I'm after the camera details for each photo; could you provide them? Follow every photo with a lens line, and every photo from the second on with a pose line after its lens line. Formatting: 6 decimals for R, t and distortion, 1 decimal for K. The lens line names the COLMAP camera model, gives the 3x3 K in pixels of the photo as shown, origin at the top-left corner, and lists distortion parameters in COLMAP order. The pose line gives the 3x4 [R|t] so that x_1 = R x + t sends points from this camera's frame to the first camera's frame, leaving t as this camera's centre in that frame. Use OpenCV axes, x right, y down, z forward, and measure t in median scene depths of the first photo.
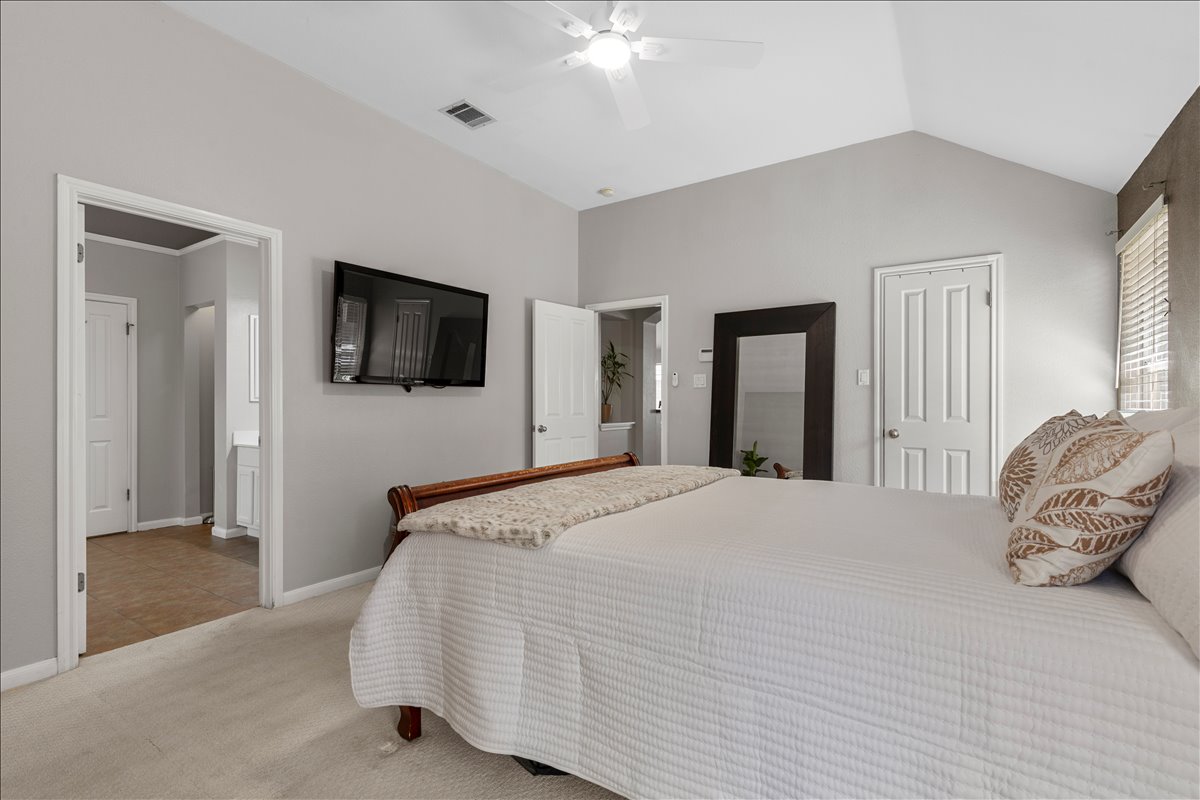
lens RADIAL K [[546.1, 0, 601.8], [0, 546.1, 400.8], [0, 0, 1]] dist [0.000575, -0.000300]
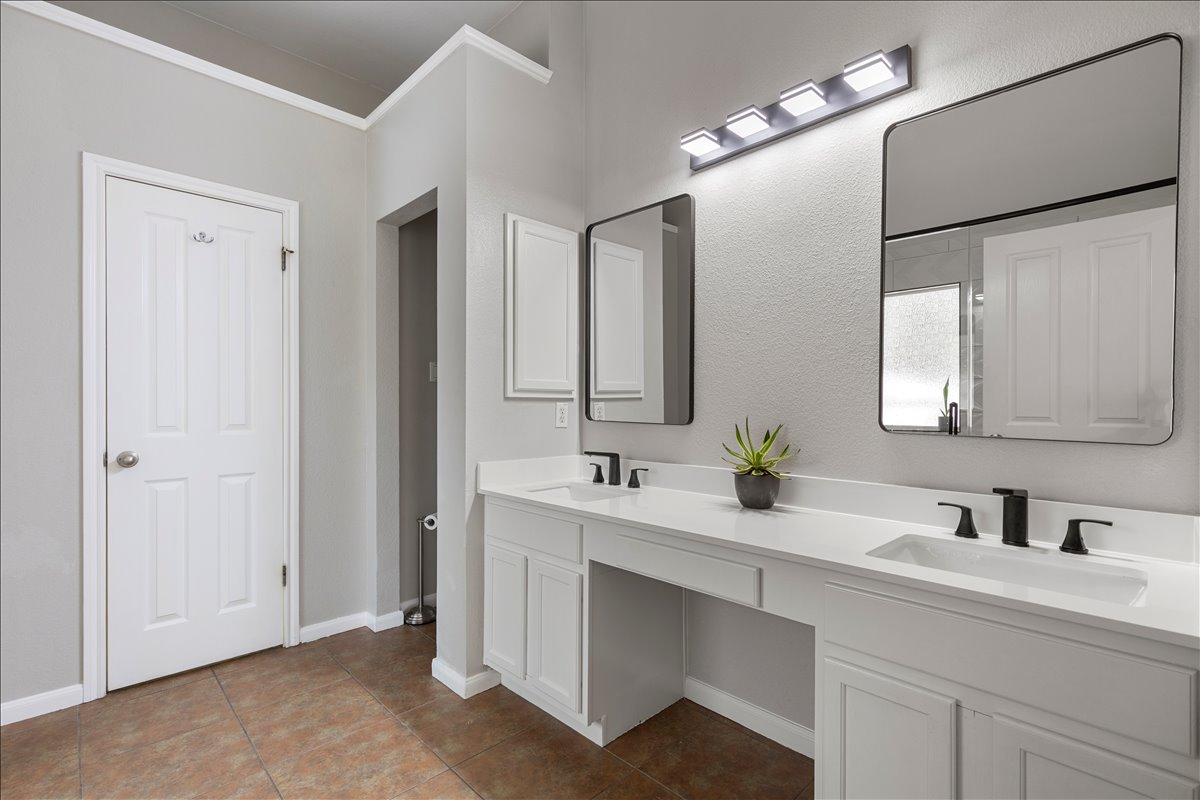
lens RADIAL K [[546.1, 0, 600.8], [0, 546.1, 406.9], [0, 0, 1]] dist [0.000575, -0.000300]
pose [[0.977283, 0.003207, -0.211916, -0.461643], [-0.002311, 0.999987, 0.004477, 0.006995], [0.211927, -0.003885, 0.977278, 0.555158]]
